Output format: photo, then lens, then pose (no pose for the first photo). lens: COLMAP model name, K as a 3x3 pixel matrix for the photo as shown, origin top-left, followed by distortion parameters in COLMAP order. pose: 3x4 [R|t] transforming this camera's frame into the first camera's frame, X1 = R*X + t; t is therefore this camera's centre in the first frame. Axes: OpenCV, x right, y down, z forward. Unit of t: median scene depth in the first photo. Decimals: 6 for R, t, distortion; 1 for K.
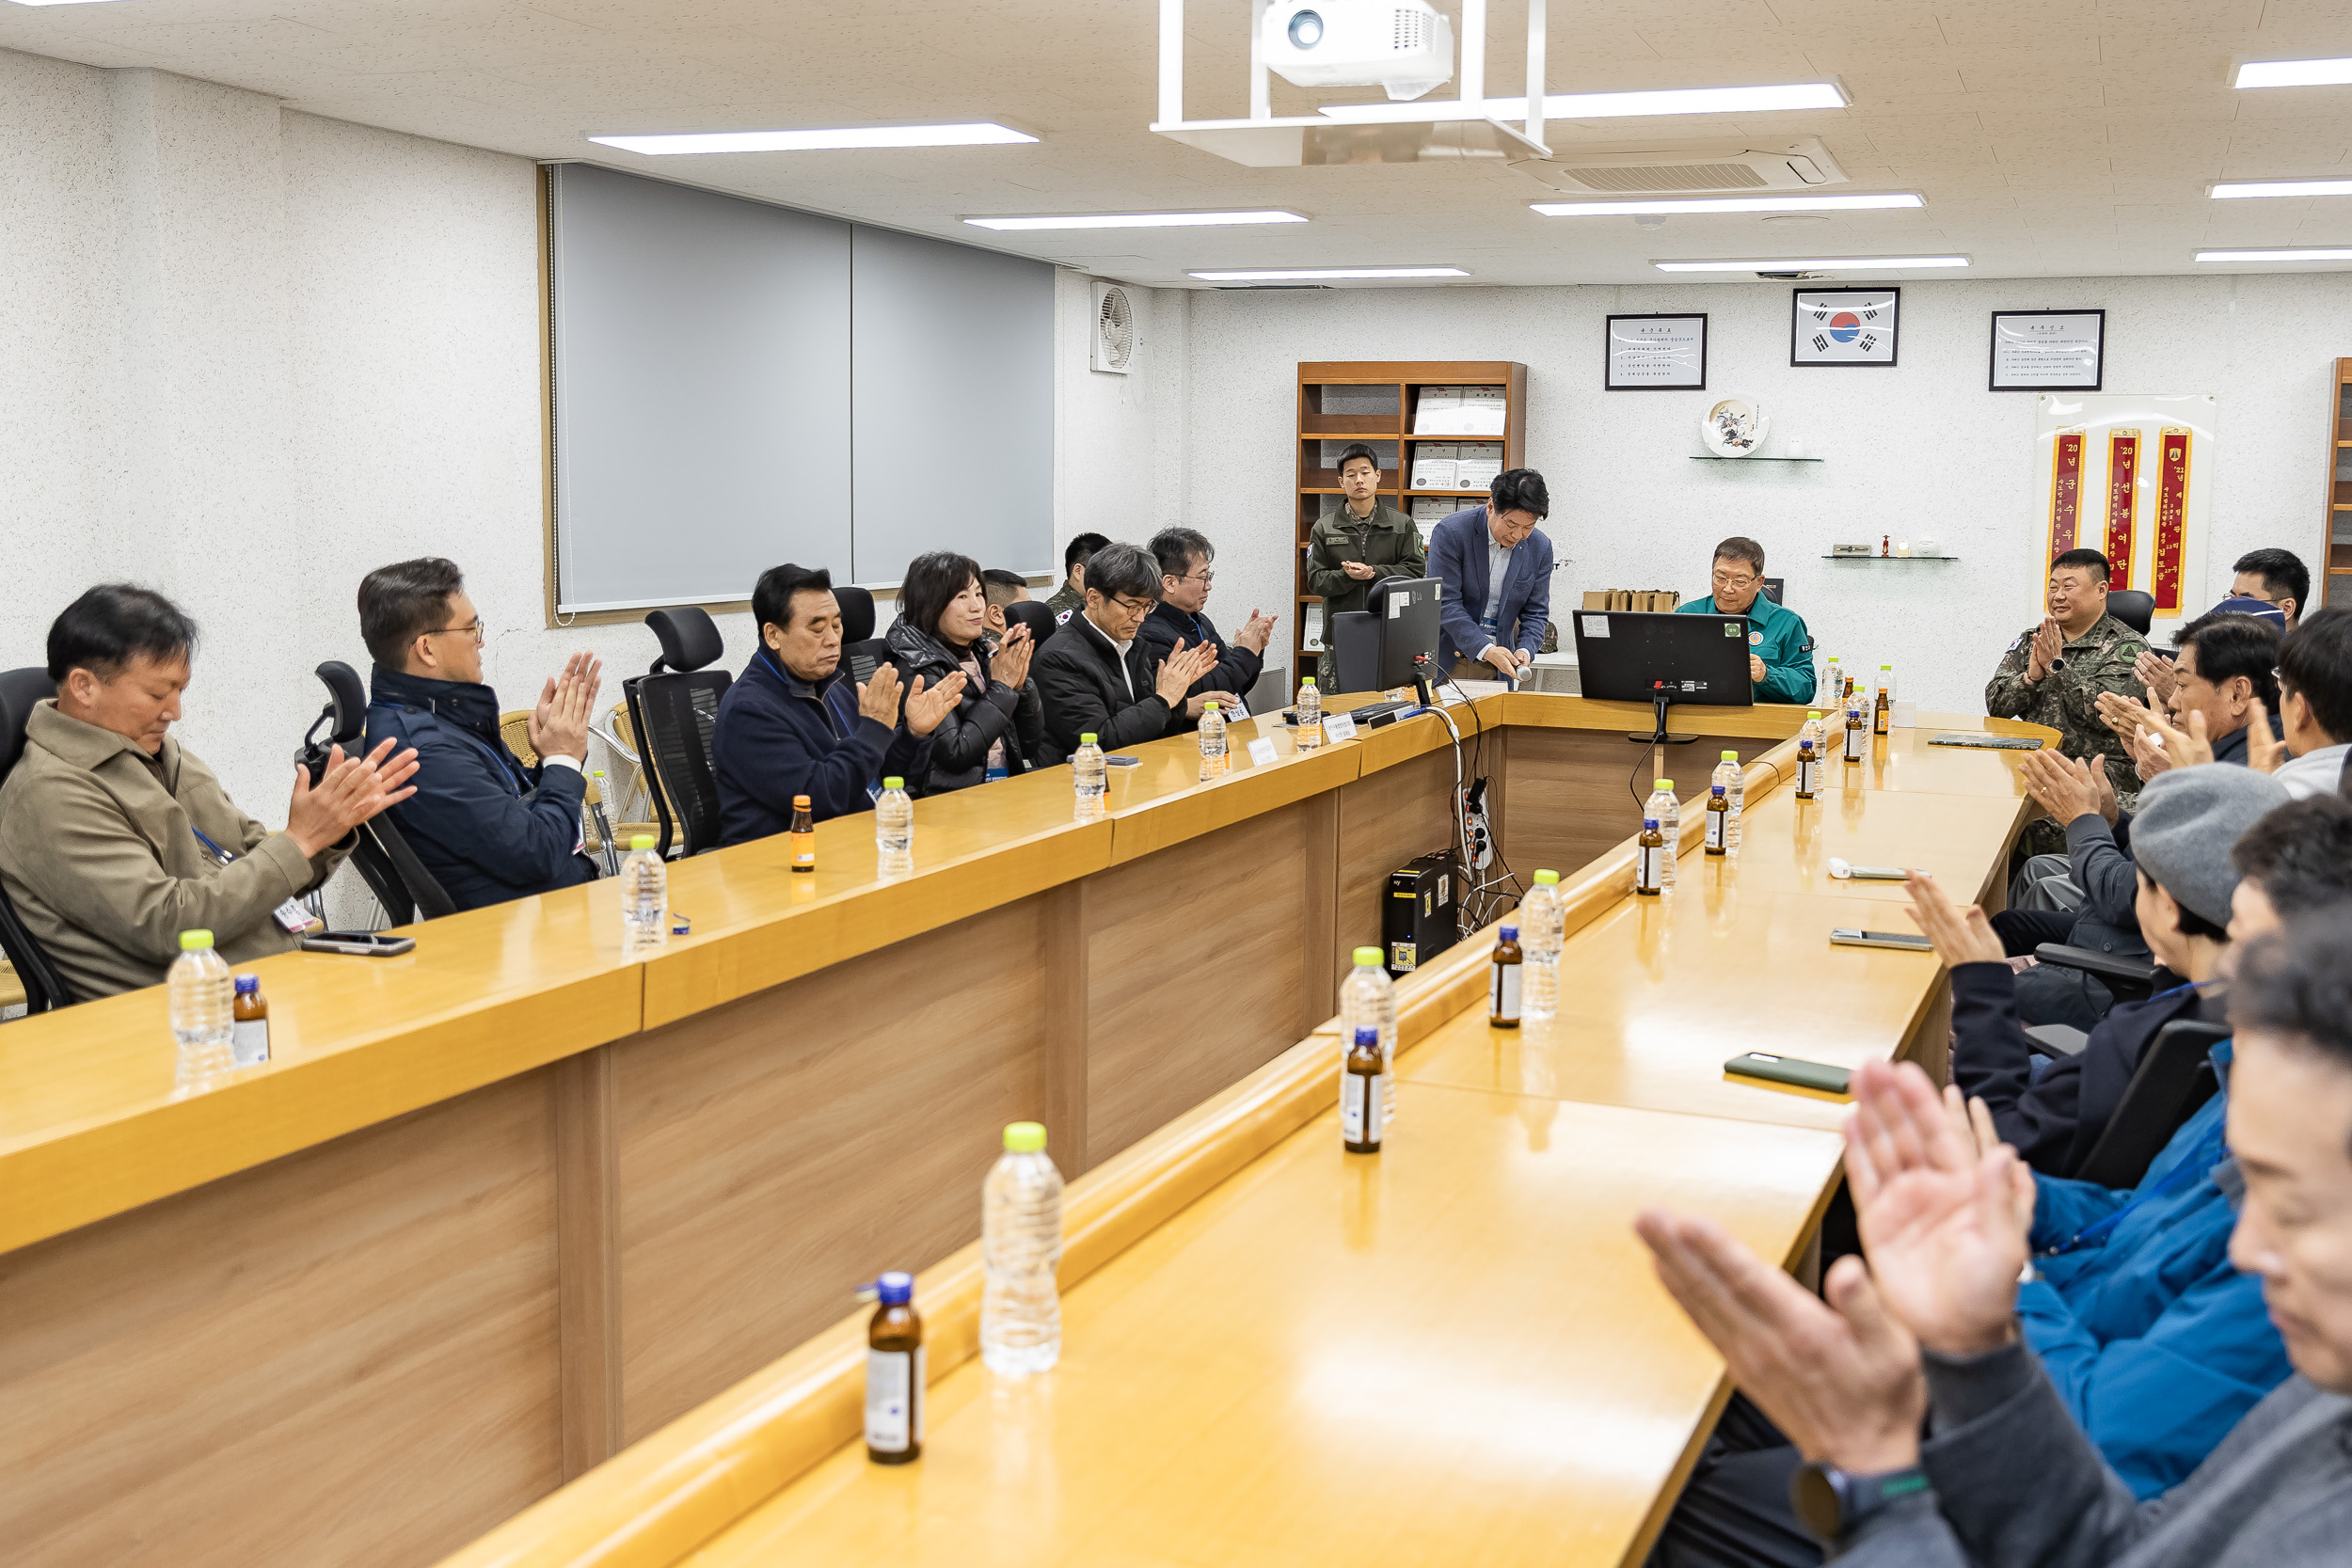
lens RADIAL K [[2356.2, 0, 1292.3], [0, 2356.2, 742.9], [0, 0, 1]] dist [0.014391, 0.026863]
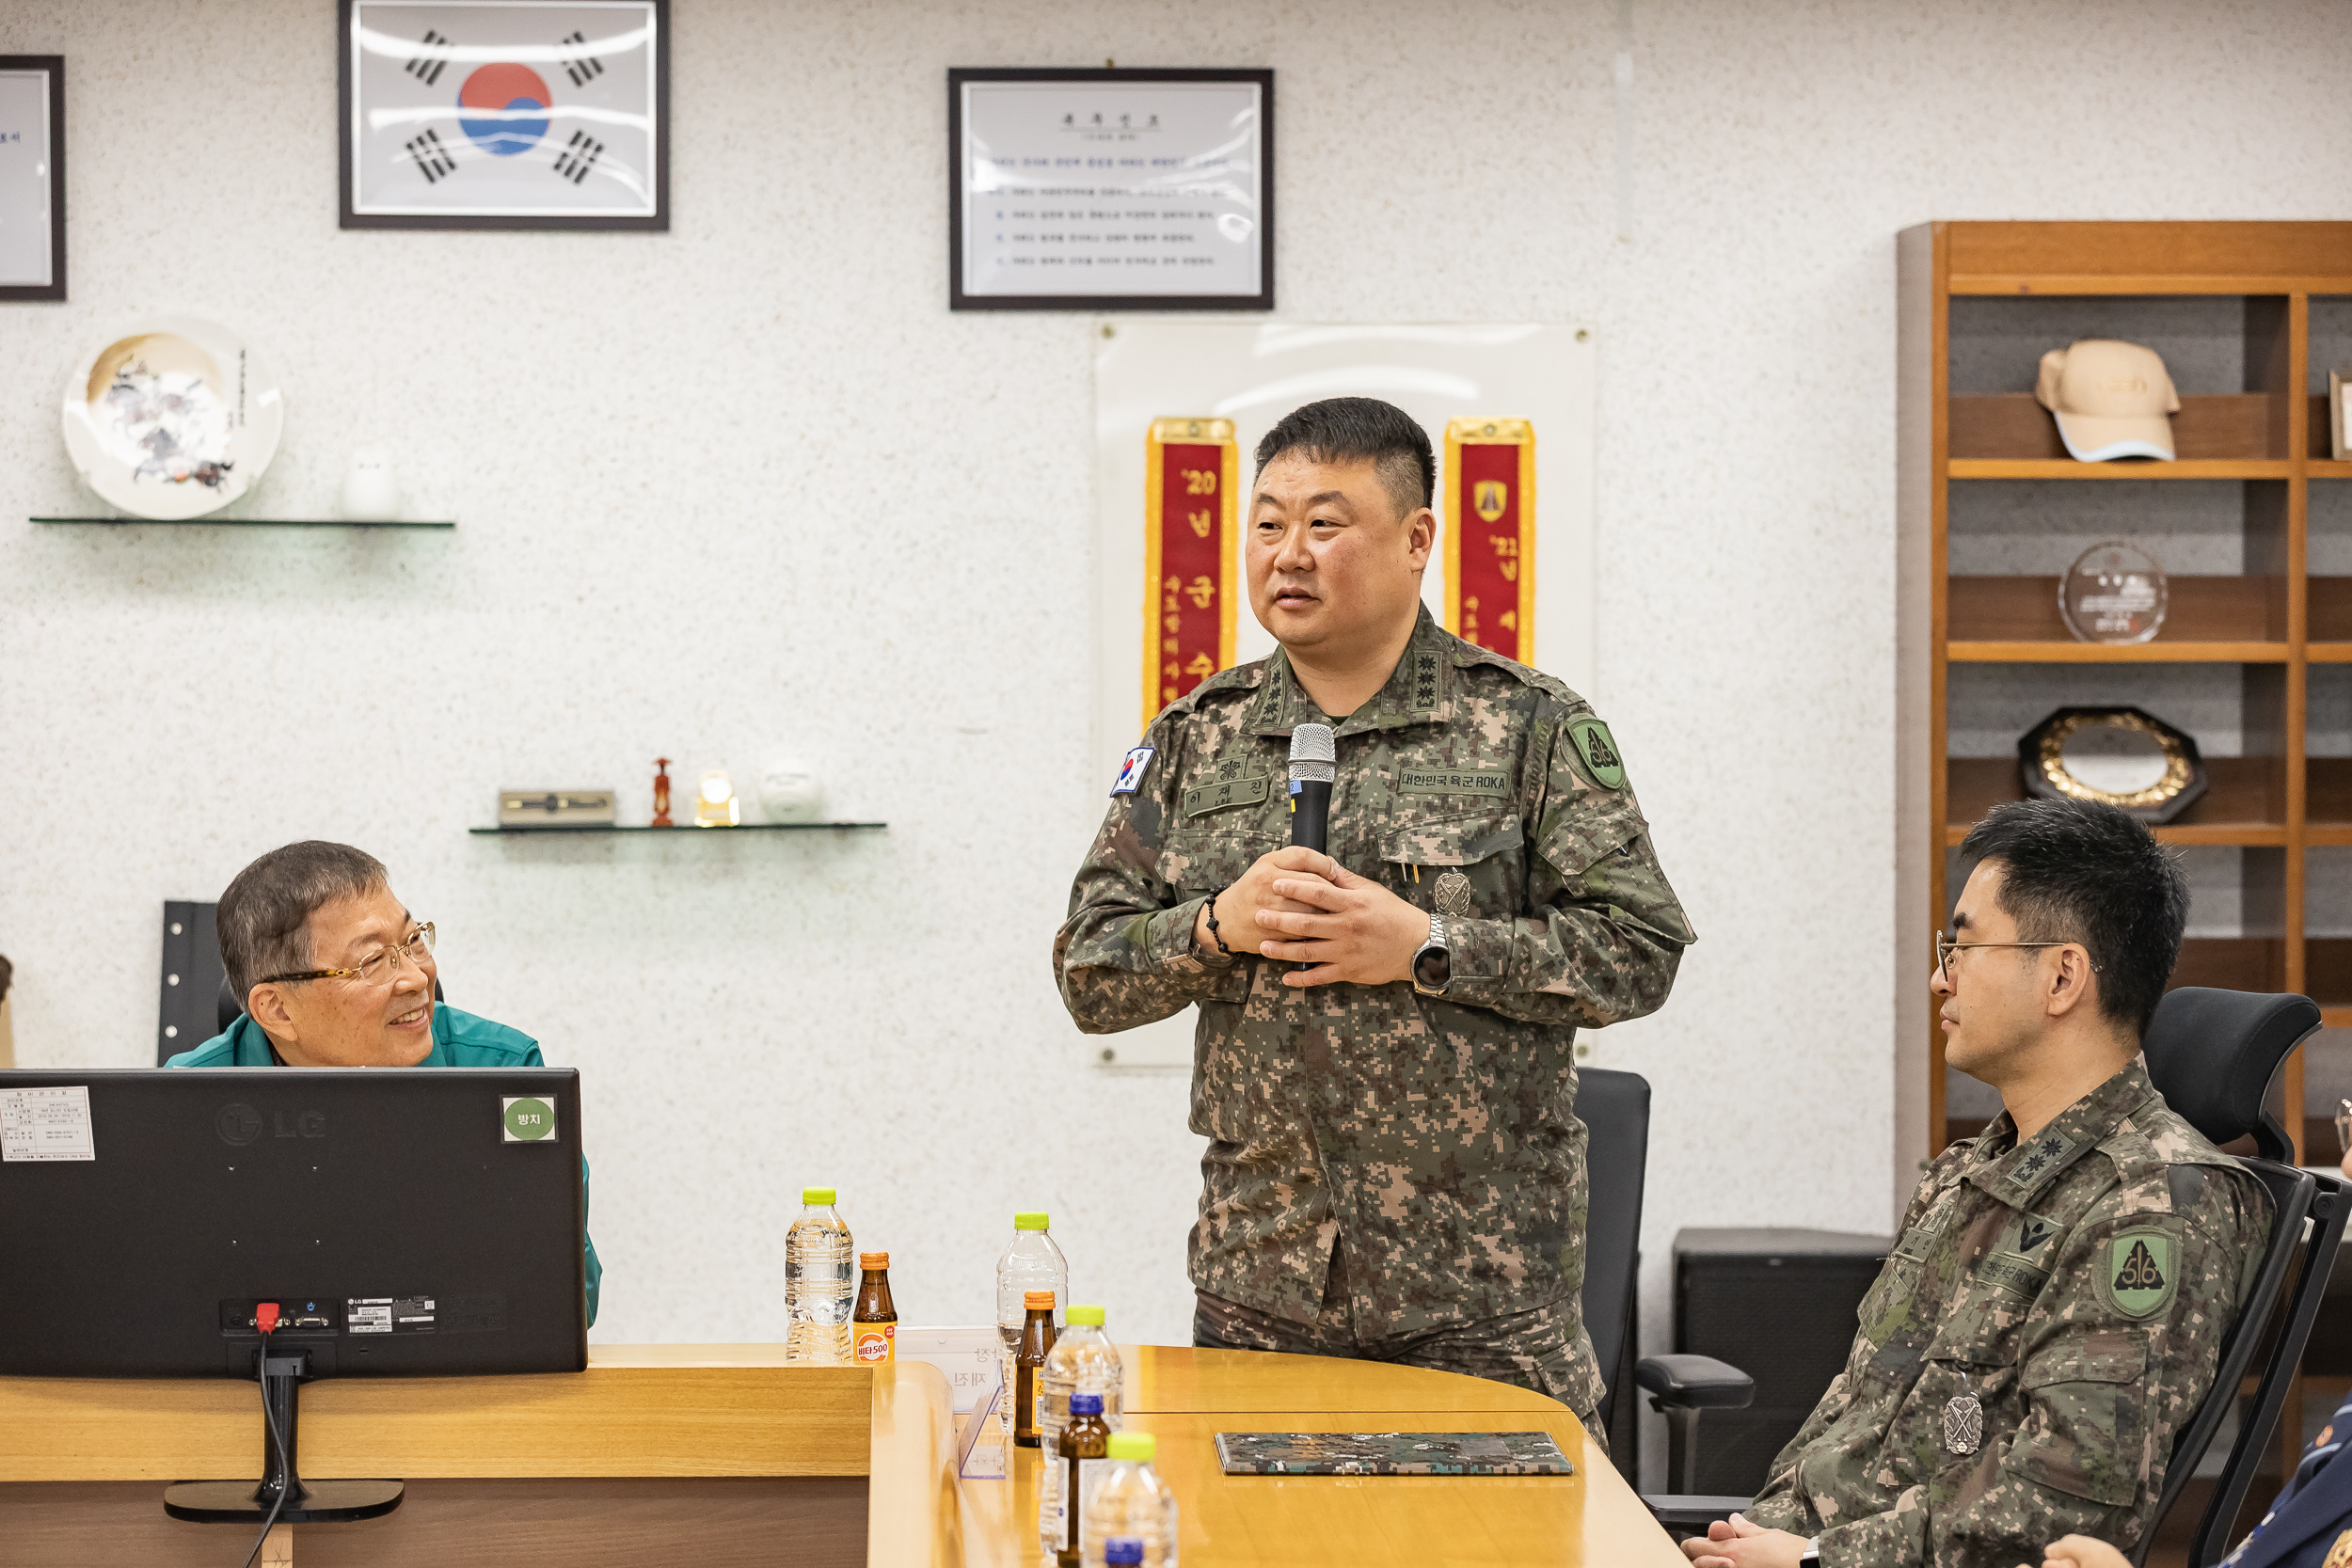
lens RADIAL K [[6832.3, 0, 1176.0], [0, 6832.3, 784.0], [0, 0, 1]] dist [0.059303, 1.268816]
pose [[0.915720, -0.026119, 0.400967, -0.075832], [0.057081, 0.996221, -0.065466, -0.027929], [-0.397742, 0.082836, 0.913750, 0.181002]]
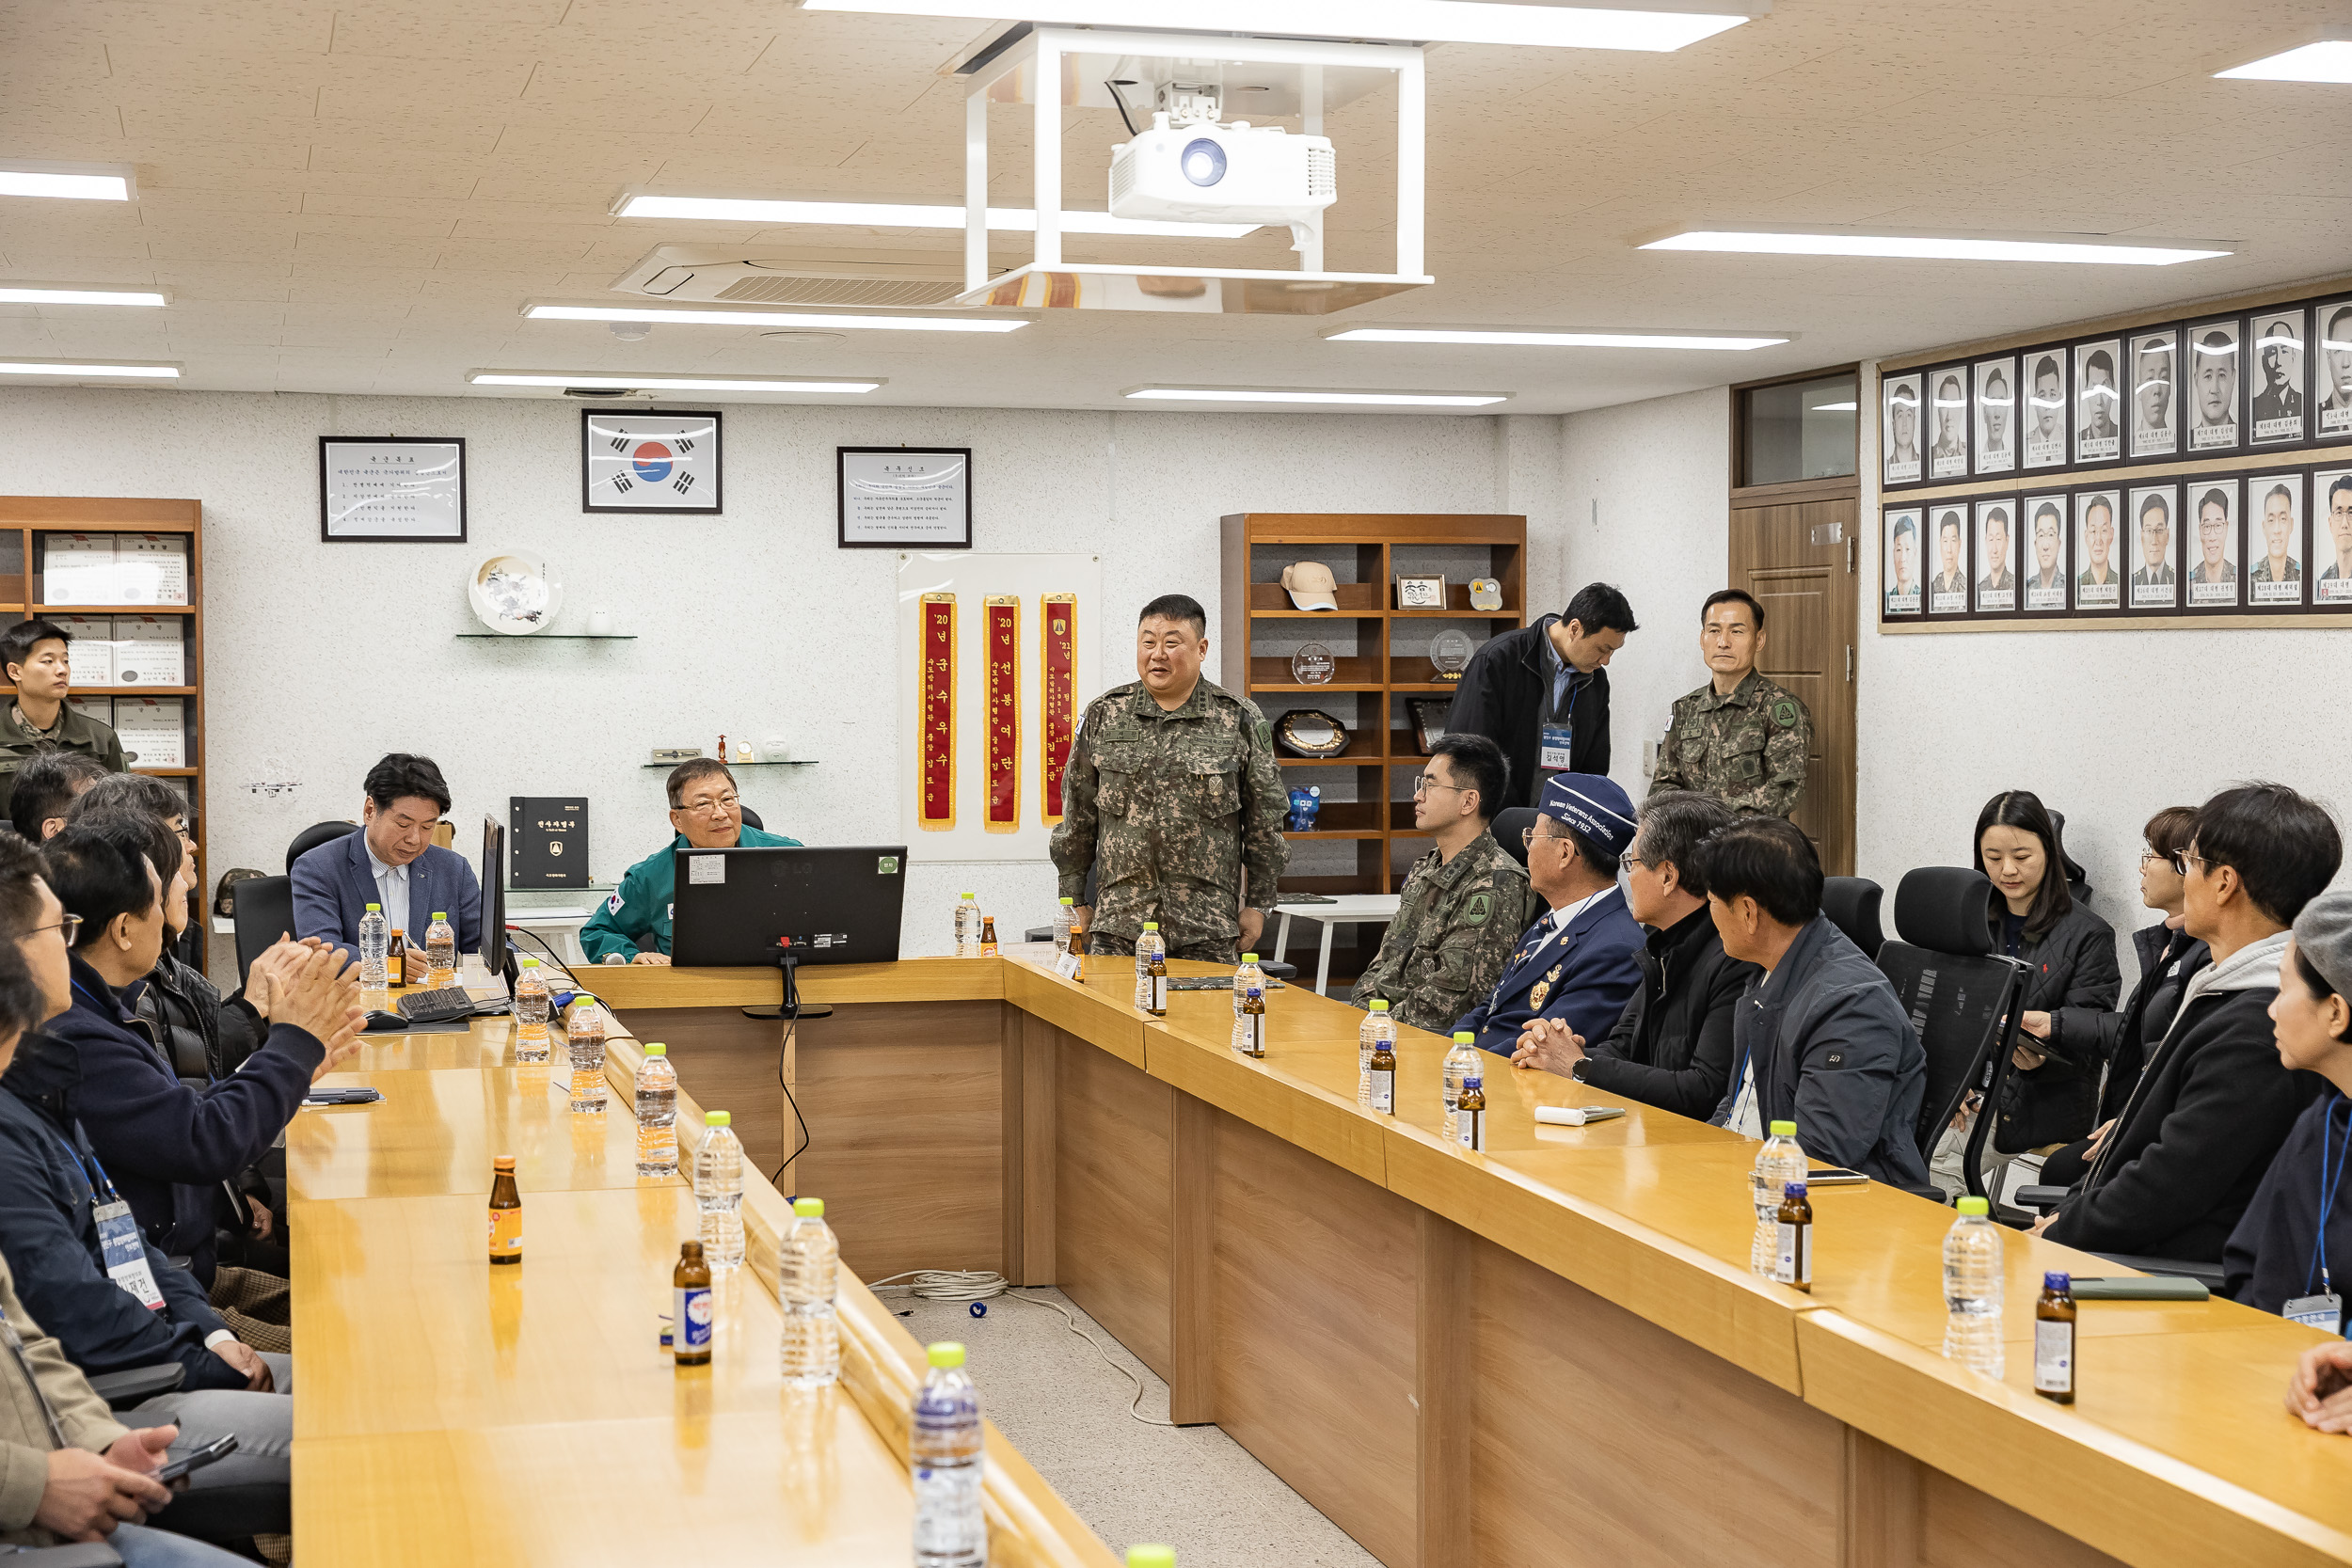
lens RADIAL K [[3441.7, 0, 1174.5], [0, 3441.7, 828.5], [0, 0, 1]] dist [0.015271, 0.780294]
pose [[0.817273, -0.045375, 0.574461, -0.372088], [0.077573, 0.996484, -0.031652, -0.015890], [-0.571005, 0.070431, 0.817920, 0.015579]]
